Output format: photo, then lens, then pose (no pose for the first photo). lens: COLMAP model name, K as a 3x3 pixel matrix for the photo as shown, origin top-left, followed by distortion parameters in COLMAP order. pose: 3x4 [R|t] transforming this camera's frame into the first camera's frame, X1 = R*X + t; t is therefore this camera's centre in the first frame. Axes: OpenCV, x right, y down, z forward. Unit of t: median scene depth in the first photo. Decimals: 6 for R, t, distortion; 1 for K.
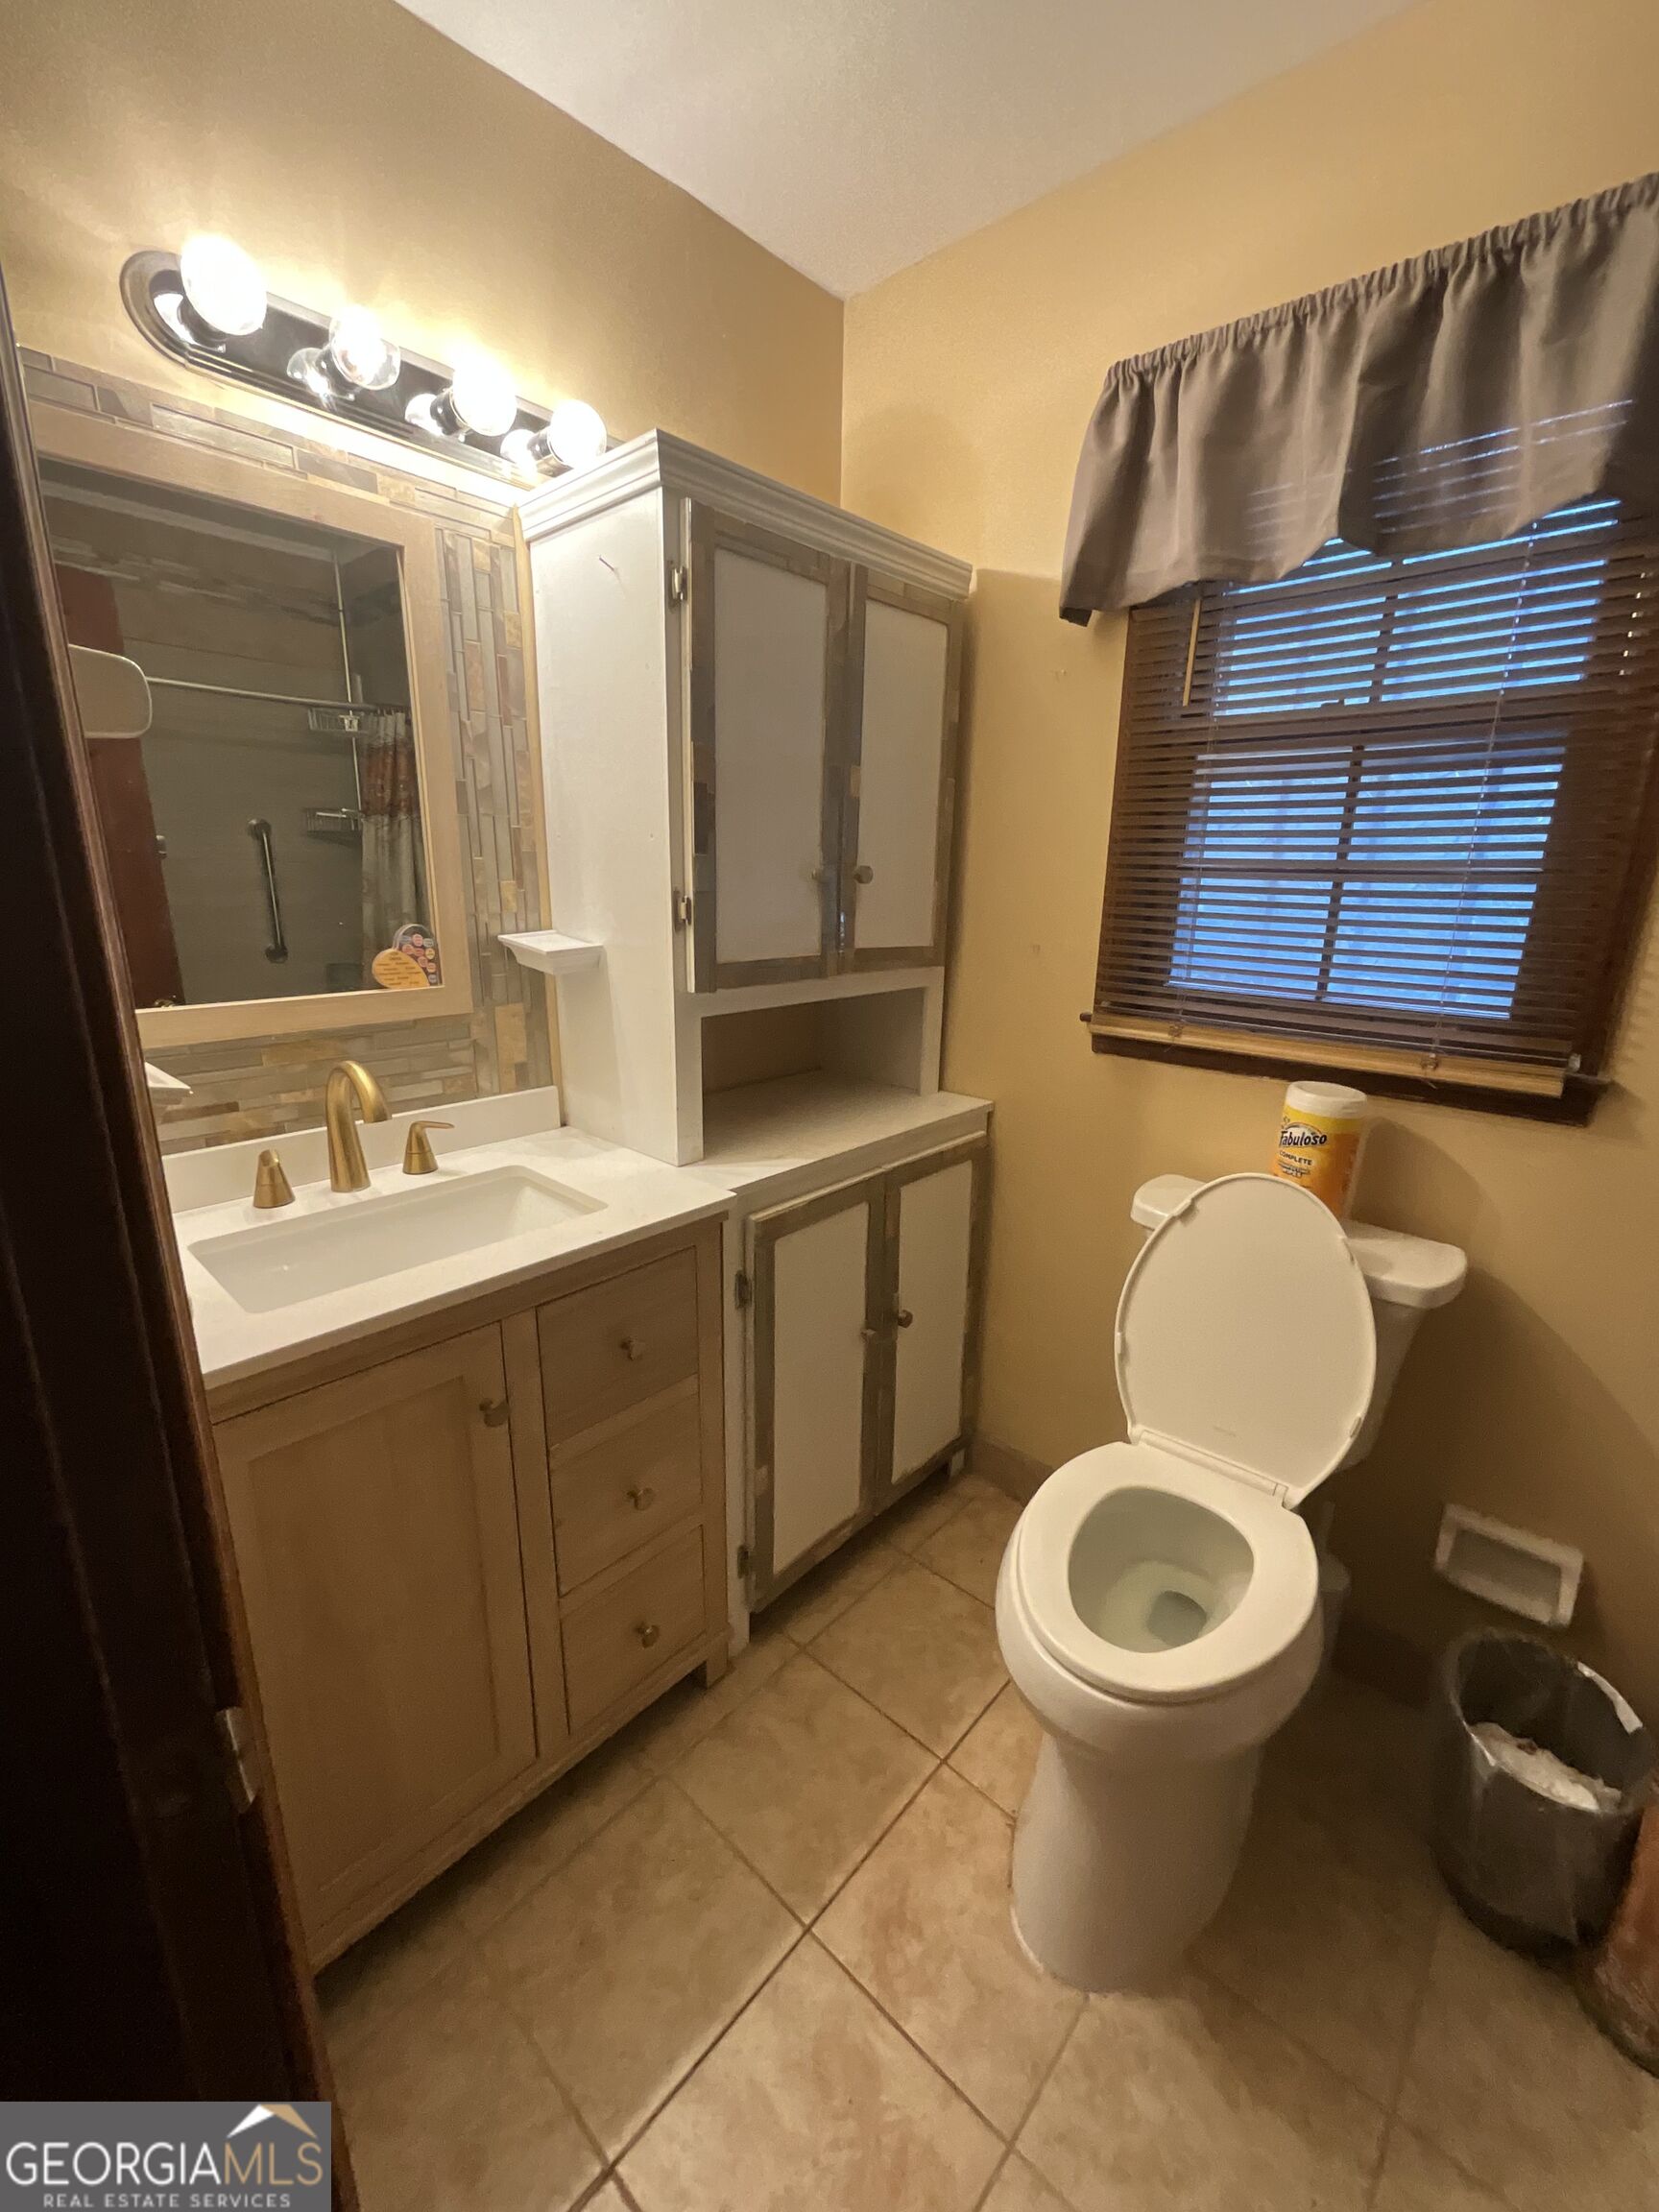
lens RADIAL K [[903.4, 0, 831.9], [0, 903.4, 1107.8], [0, 0, 1]] dist [0.002583, -0.000129]
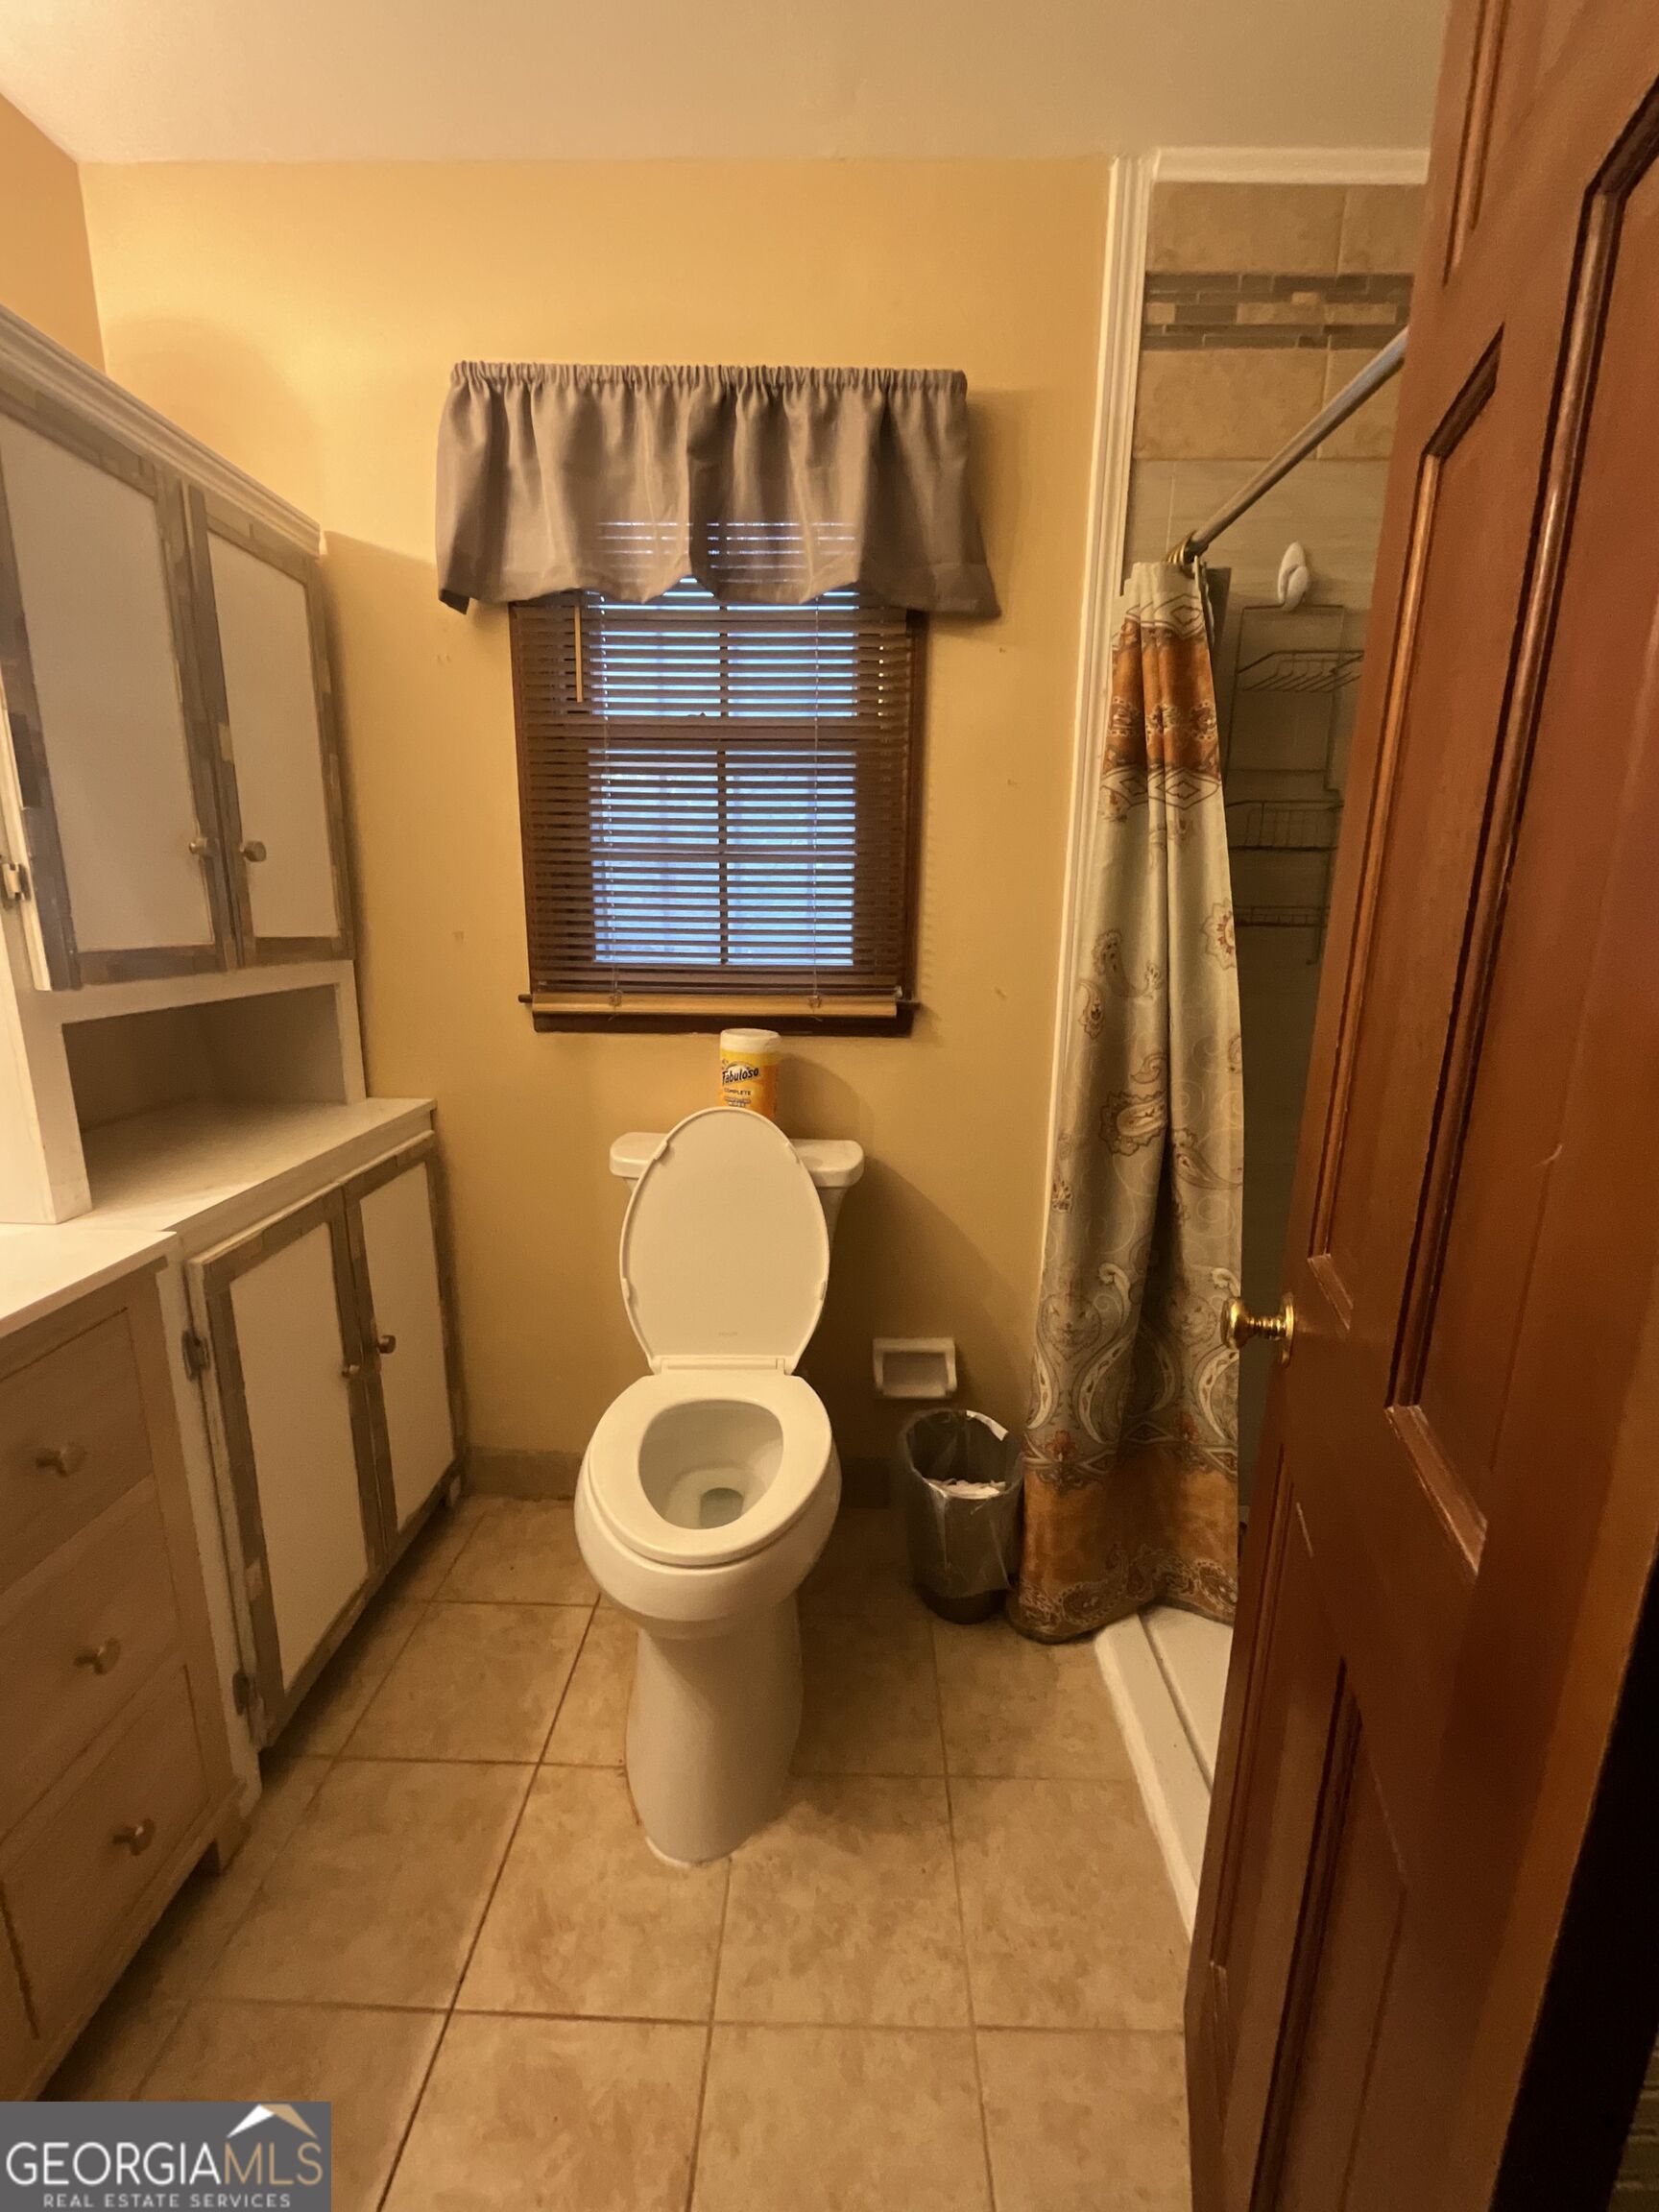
lens RADIAL K [[903.4, 0, 832.1], [0, 903.4, 1104.3], [0, 0, 1]] dist [0.002583, -0.000129]
pose [[0.758111, -0.150101, 0.634616, -0.152441], [0.167912, 0.985268, 0.032450, 0.053761], [-0.630138, 0.081959, 0.772146, 0.000516]]
